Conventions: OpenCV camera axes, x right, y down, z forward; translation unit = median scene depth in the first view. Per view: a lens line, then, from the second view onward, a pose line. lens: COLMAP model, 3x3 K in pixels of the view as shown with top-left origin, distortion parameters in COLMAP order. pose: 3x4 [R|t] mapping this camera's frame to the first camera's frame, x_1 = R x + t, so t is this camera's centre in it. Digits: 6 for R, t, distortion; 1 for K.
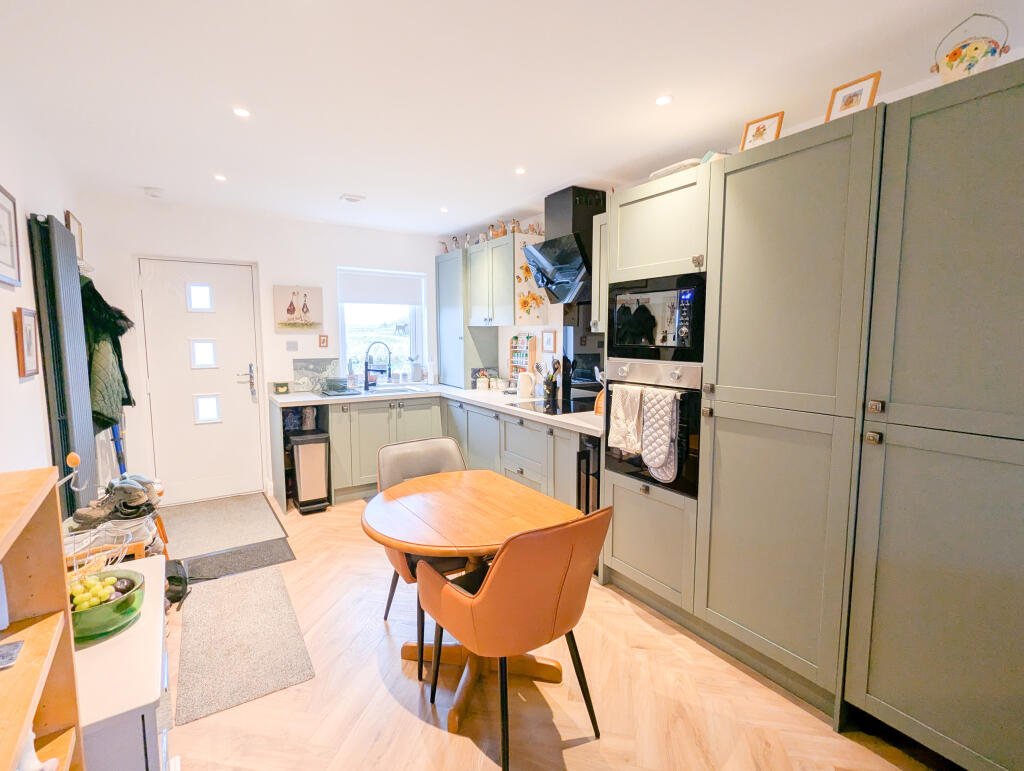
lens RADIAL K [[497.8, 0, 512.0], [0, 497.8, 385.5], [0, 0, 1]] dist [-0.000959, -0.000240]
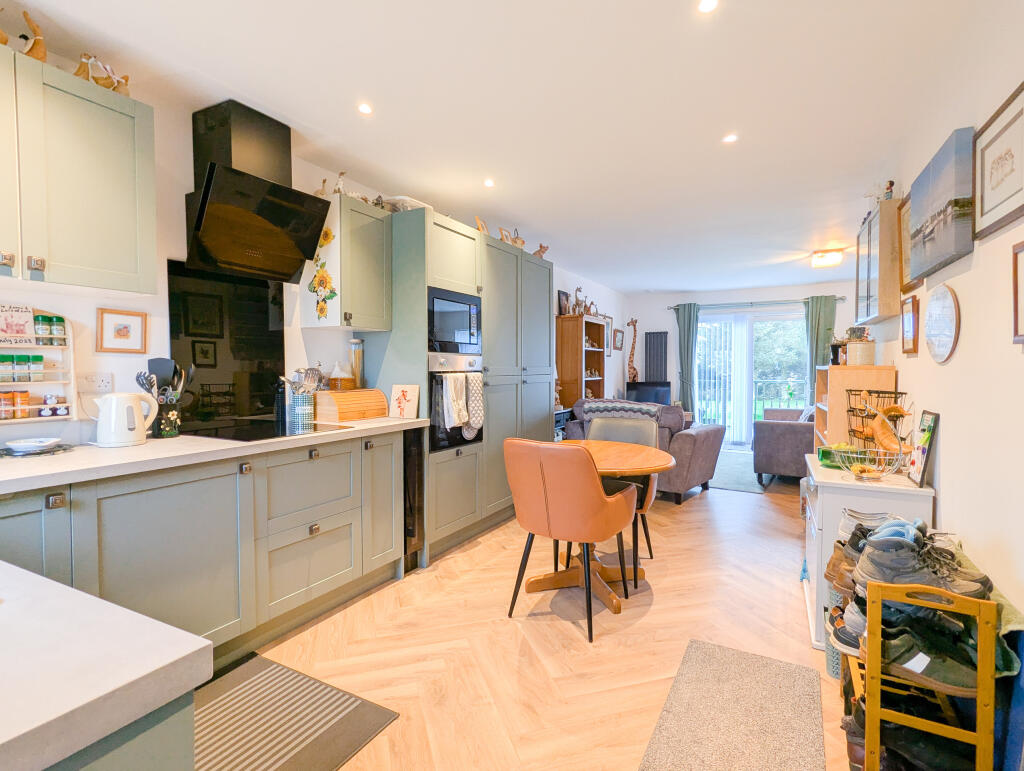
lens RADIAL K [[497.8, 0, 512.0], [0, 497.8, 385.5], [0, 0, 1]] dist [-0.000959, -0.000240]
pose [[-0.480830, -0.029017, 0.876334, -0.540316], [0.095848, 0.991723, 0.085428, -0.036423], [-0.871560, 0.125071, -0.474069, 0.852198]]
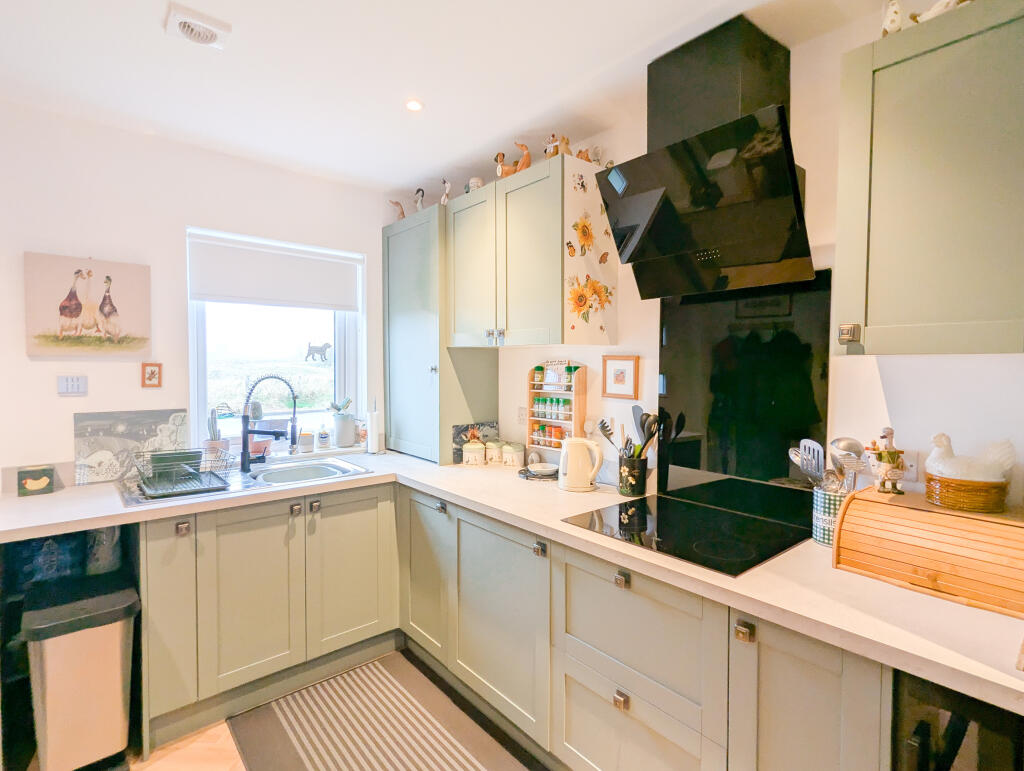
lens RADIAL K [[517.4, 0, 512.0], [0, 517.4, 385.5], [0, 0, 1]] dist [-0.002878, -0.000217]
pose [[0.990470, -0.002048, 0.137713, -0.102209], [0.010569, 0.998071, -0.061173, -0.045843], [-0.137322, 0.062046, 0.988581, 0.468678]]
